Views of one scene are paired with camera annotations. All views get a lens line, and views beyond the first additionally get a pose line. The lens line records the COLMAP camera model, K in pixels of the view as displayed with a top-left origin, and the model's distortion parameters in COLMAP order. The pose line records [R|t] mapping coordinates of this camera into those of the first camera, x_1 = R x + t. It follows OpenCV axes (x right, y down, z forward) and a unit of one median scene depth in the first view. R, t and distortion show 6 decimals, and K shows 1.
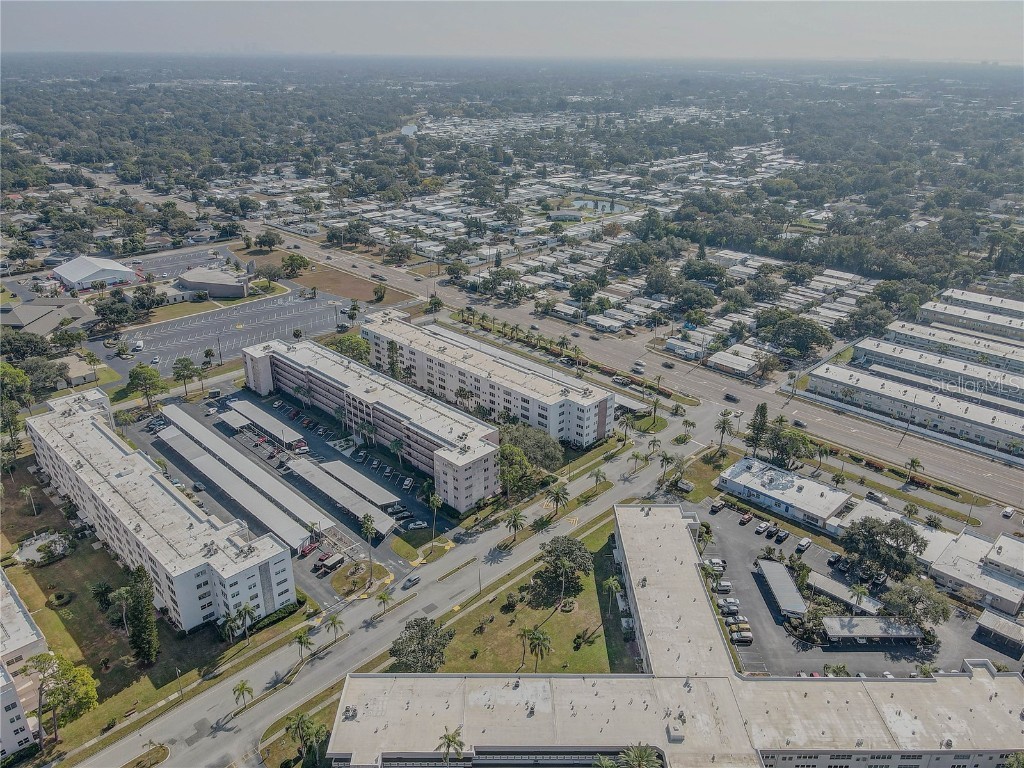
lens RADIAL K [[750.0, 0, 511.2], [0, 750.0, 381.3], [0, 0, 1]] dist [0.006469, 0.018836]
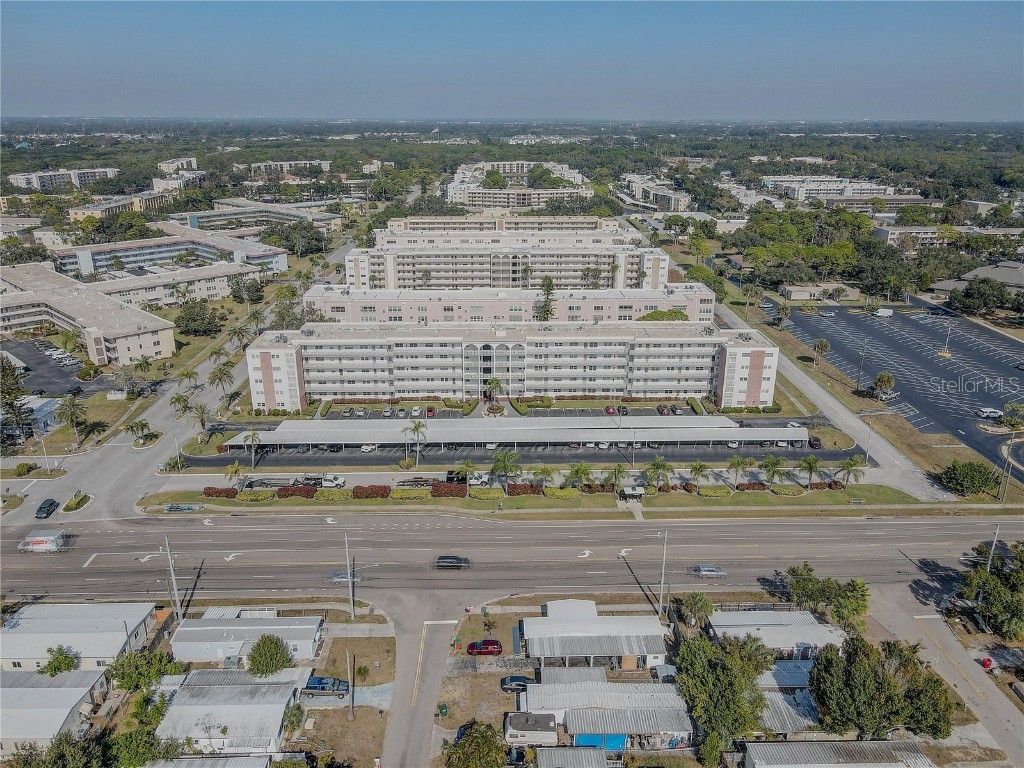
lens RADIAL K [[750.0, 0, 512.8], [0, 750.0, 379.9], [0, 0, 1]] dist [0.006469, 0.018836]
pose [[-0.694369, 0.231510, -0.681363, 0.353828], [-0.299763, 0.767725, 0.566339, -0.339161], [0.654213, 0.597495, -0.463686, 1.188470]]
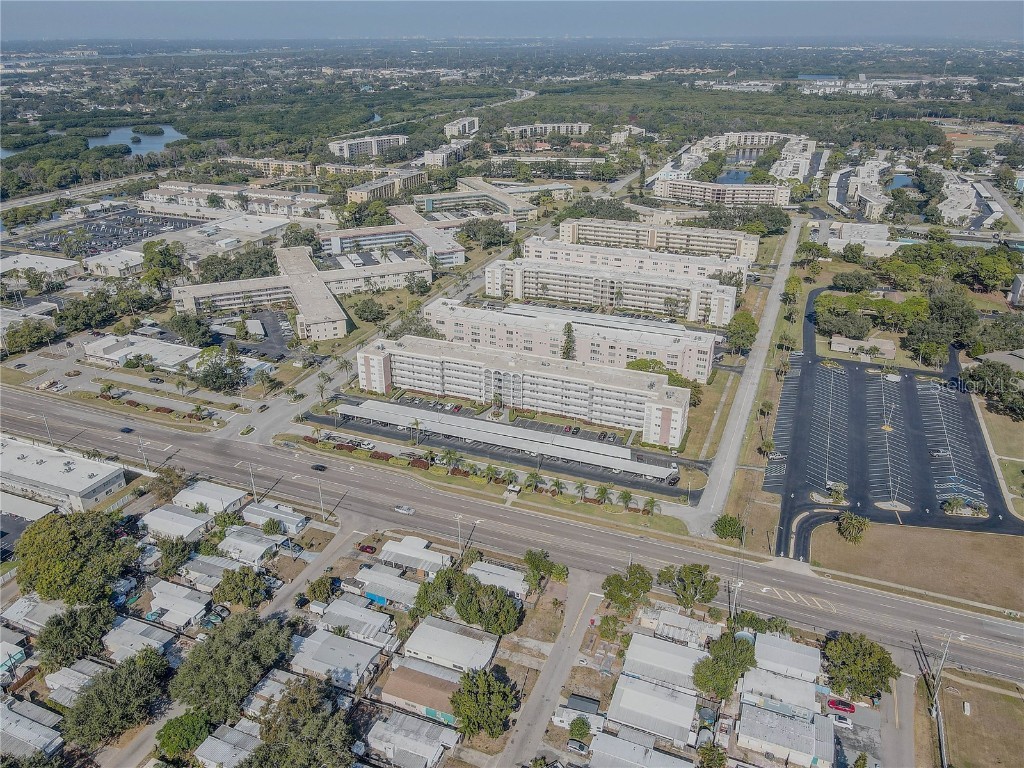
lens RADIAL K [[750.0, 0, 514.6], [0, 750.0, 384.5], [0, 0, 1]] dist [0.006469, 0.018836]
pose [[-0.920639, 0.159420, -0.356383, 0.264122], [-0.165921, 0.666531, 0.726778, -0.651175], [0.353403, 0.728232, -0.587184, 1.420022]]
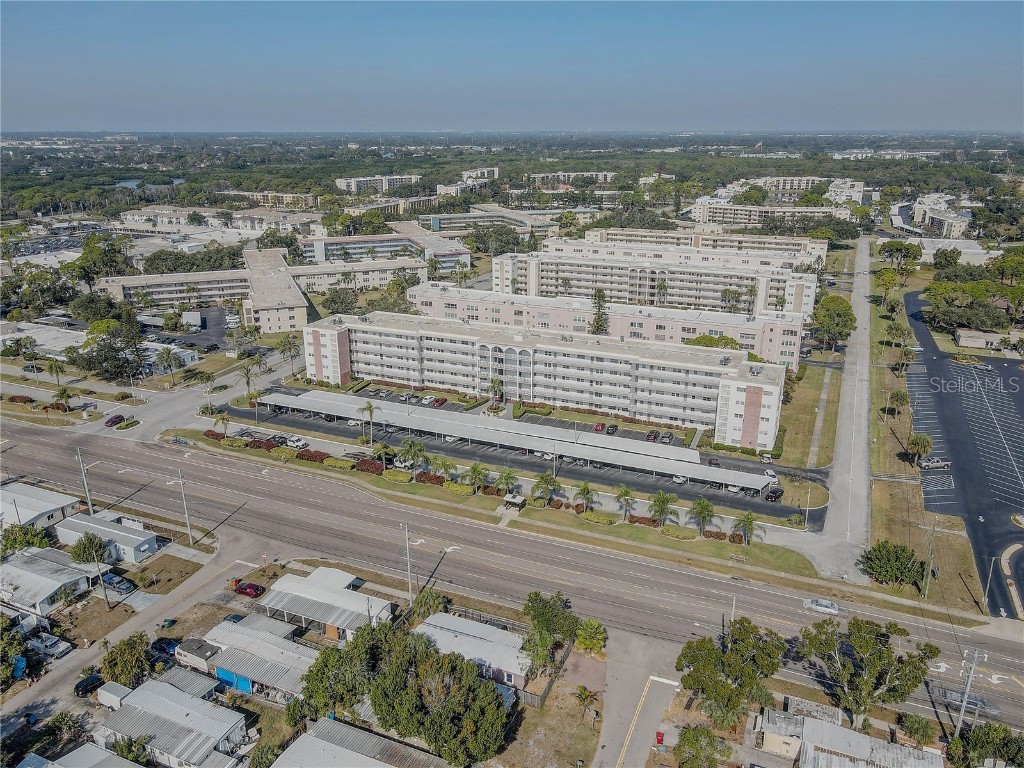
lens RADIAL K [[750.0, 0, 515.0], [0, 750.0, 385.3], [0, 0, 1]] dist [0.006469, 0.018836]
pose [[-0.932310, 0.110130, -0.344485, 0.168151], [-0.153986, 0.740980, 0.653634, -0.400595], [0.327241, 0.662435, -0.673864, 1.322534]]
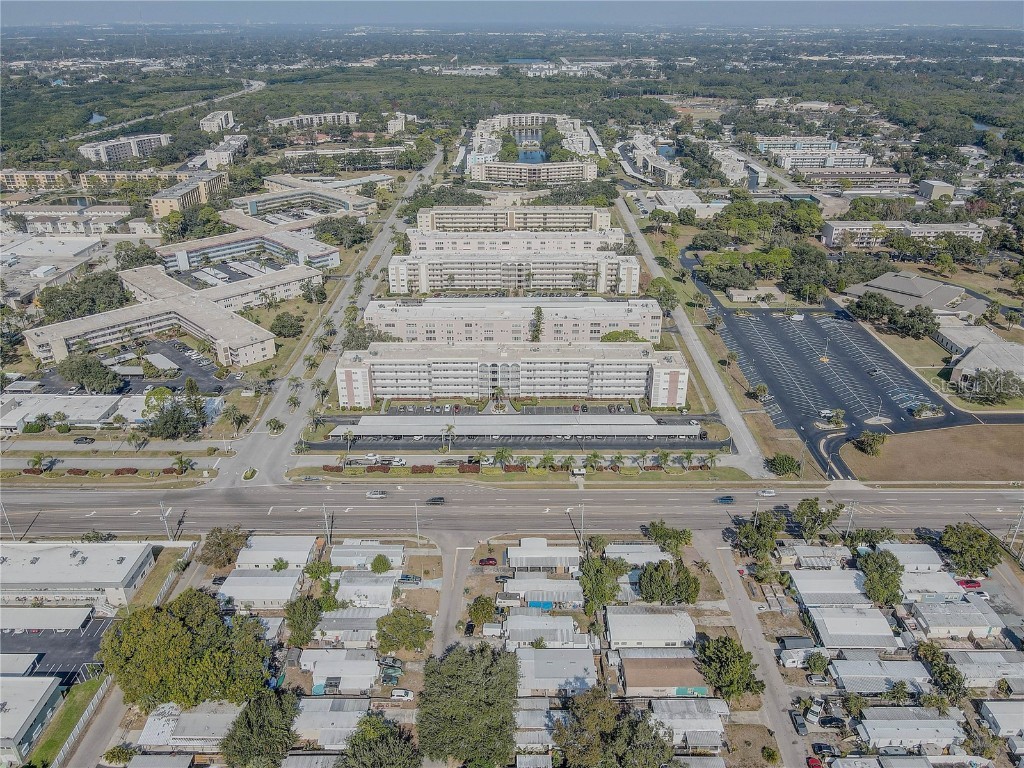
lens RADIAL K [[750.0, 0, 513.6], [0, 750.0, 380.8], [0, 0, 1]] dist [0.006469, 0.018836]
pose [[-0.712158, 0.301483, -0.633986, 0.502791], [-0.289135, 0.696974, 0.656222, -0.582708], [0.639712, 0.650642, -0.409187, 1.270100]]
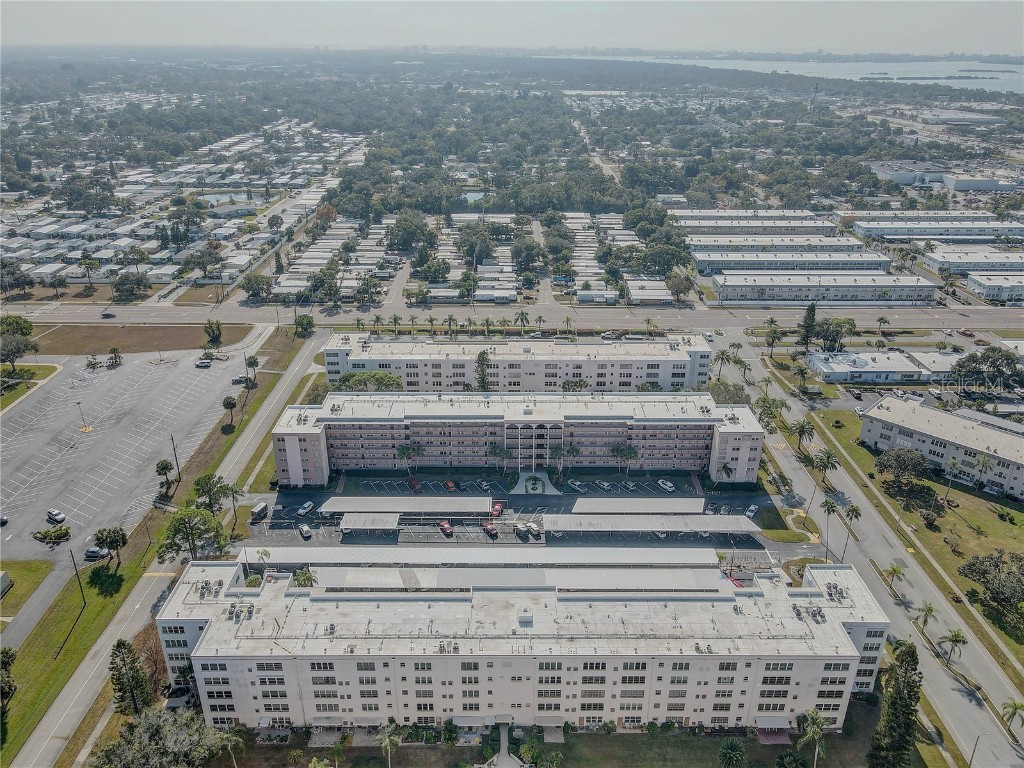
lens RADIAL K [[750.0, 0, 513.0], [0, 750.0, 383.2], [0, 0, 1]] dist [0.006469, 0.018836]
pose [[0.707934, -0.299395, 0.639681, -0.555697], [0.288538, 0.949278, 0.124973, -0.095073], [-0.644651, 0.096099, 0.758413, 0.323053]]
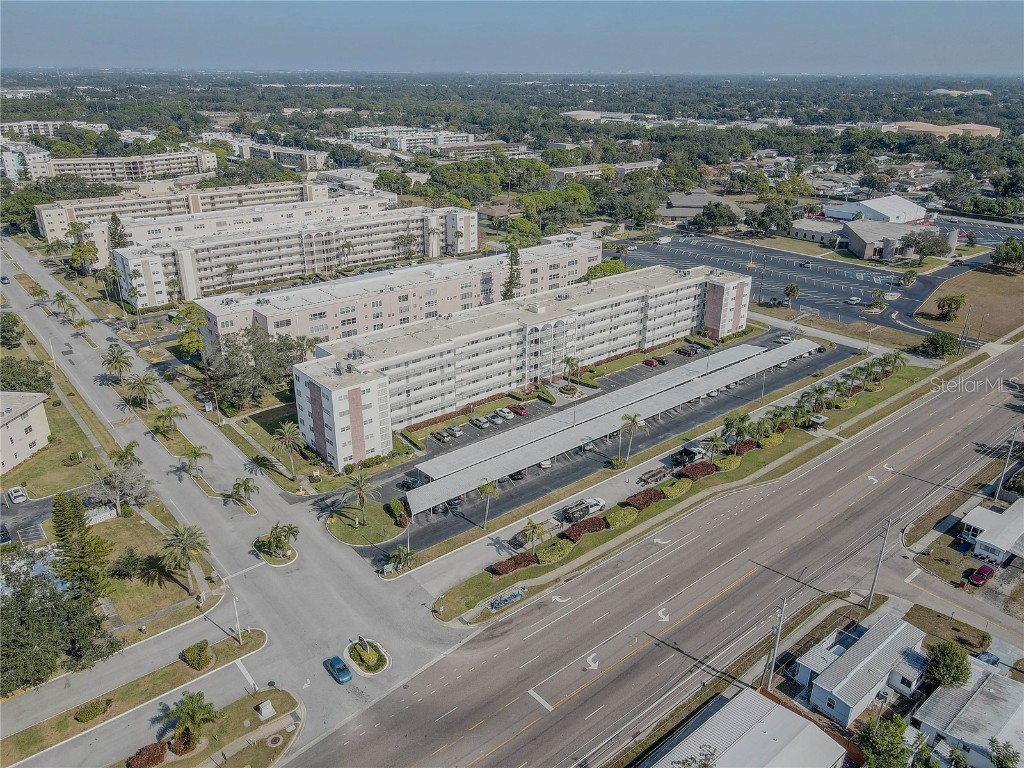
lens RADIAL K [[750.0, 0, 509.8], [0, 750.0, 384.0], [0, 0, 1]] dist [0.006469, 0.018836]
pose [[-0.093483, 0.379738, -0.920359, 0.474241], [-0.411888, 0.826842, 0.382989, -0.186448], [0.906427, 0.414888, 0.079113, 0.847113]]
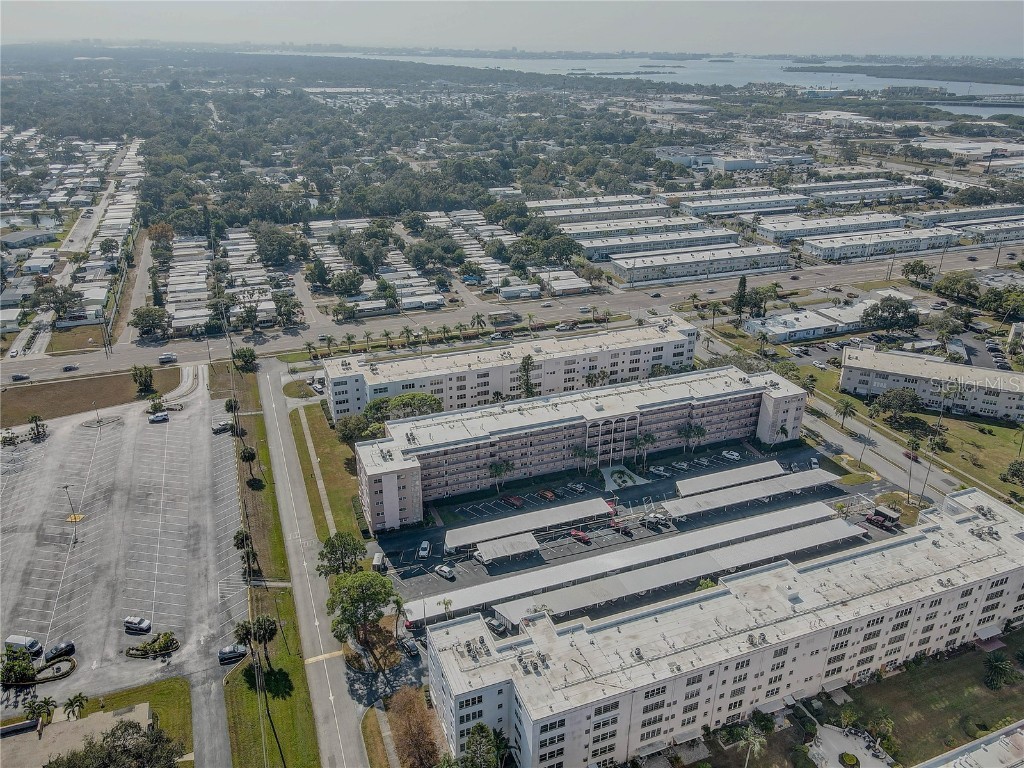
lens RADIAL K [[750.0, 0, 513.7], [0, 750.0, 380.9], [0, 0, 1]] dist [0.006469, 0.018836]
pose [[0.405538, -0.384063, 0.829478, -0.696832], [0.365016, 0.899998, 0.238256, -0.187945], [-0.838035, 0.206151, 0.505173, 0.530637]]
